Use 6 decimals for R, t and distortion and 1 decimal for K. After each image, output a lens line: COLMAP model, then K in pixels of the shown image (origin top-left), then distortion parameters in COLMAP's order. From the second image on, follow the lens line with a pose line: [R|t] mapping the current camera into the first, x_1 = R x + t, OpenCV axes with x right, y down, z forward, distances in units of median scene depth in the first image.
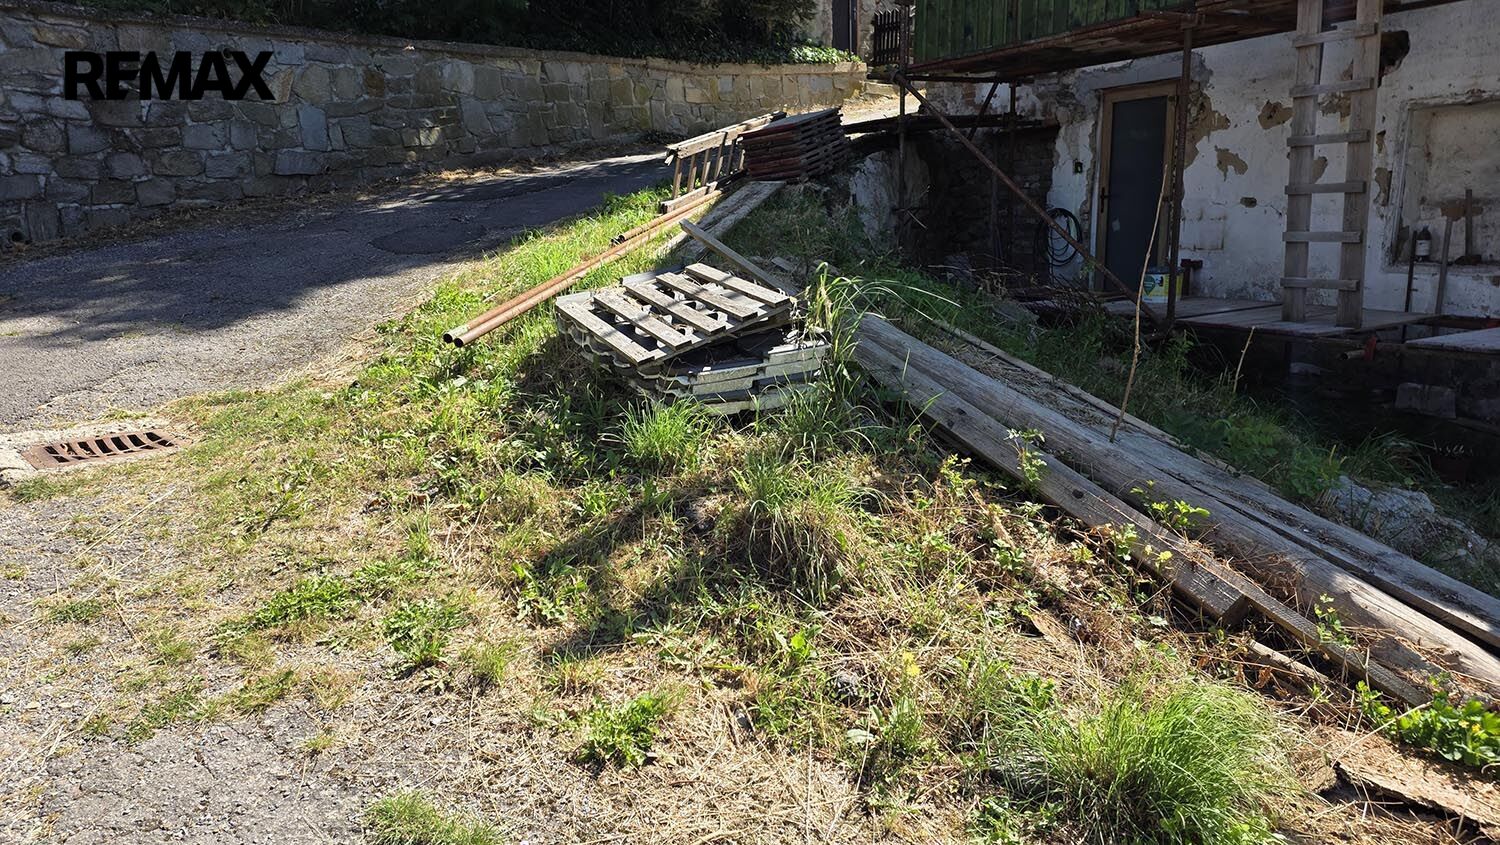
lens RADIAL K [[1005.2, 0, 750.0], [0, 1005.2, 422.5], [0, 0, 1]] dist [0.089306, -0.083897]
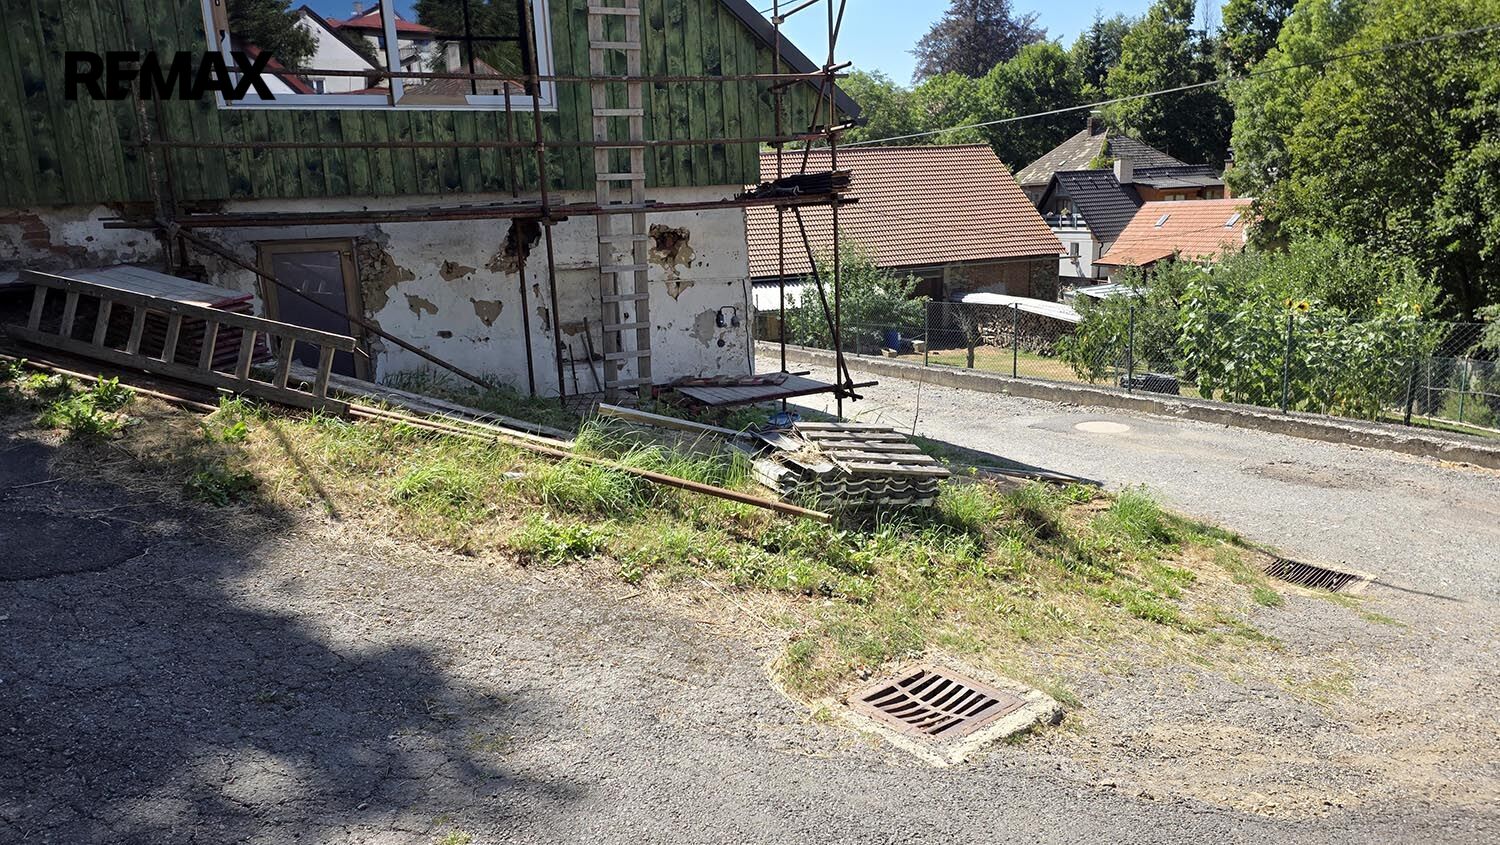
lens RADIAL K [[1005.2, 0, 750.0], [0, 1005.2, 422.5], [0, 0, 1]] dist [0.089306, -0.083897]
pose [[0.042837, -0.182429, 0.982285, -1.031032], [0.244639, 0.955173, 0.166725, -0.294684], [-0.968668, 0.233163, 0.085546, 0.688692]]
